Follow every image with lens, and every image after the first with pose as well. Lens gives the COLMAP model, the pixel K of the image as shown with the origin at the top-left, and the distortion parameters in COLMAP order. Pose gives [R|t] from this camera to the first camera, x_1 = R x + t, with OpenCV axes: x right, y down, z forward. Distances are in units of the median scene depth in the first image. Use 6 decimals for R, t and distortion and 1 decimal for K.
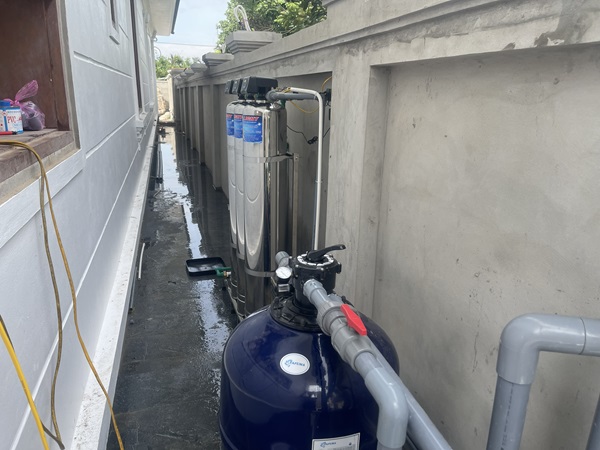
lens RADIAL K [[460.5, 0, 300.2], [0, 460.5, 235.5], [0, 0, 1]] dist [0.060826, -0.081113]
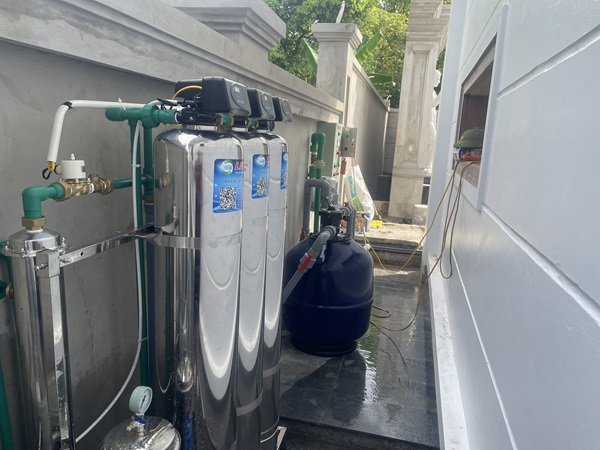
lens RADIAL K [[460.5, 0, 300.2], [0, 460.5, 235.5], [0, 0, 1]] dist [0.060826, -0.081113]
pose [[-0.859003, -0.171785, 0.482290, -0.187315], [0.076567, 0.888327, 0.452783, -0.172836], [-0.506213, 0.425869, -0.749922, 0.585519]]
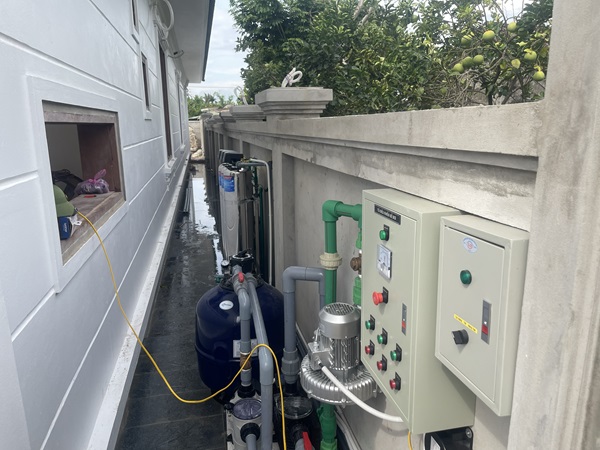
lens RADIAL K [[460.5, 0, 300.2], [0, 460.5, 235.5], [0, 0, 1]] dist [0.060826, -0.081113]
pose [[0.997573, -0.013970, -0.068209, 0.093218], [0.009596, 0.997902, -0.064029, 0.020503], [0.068960, 0.063219, 0.995614, -0.213492]]
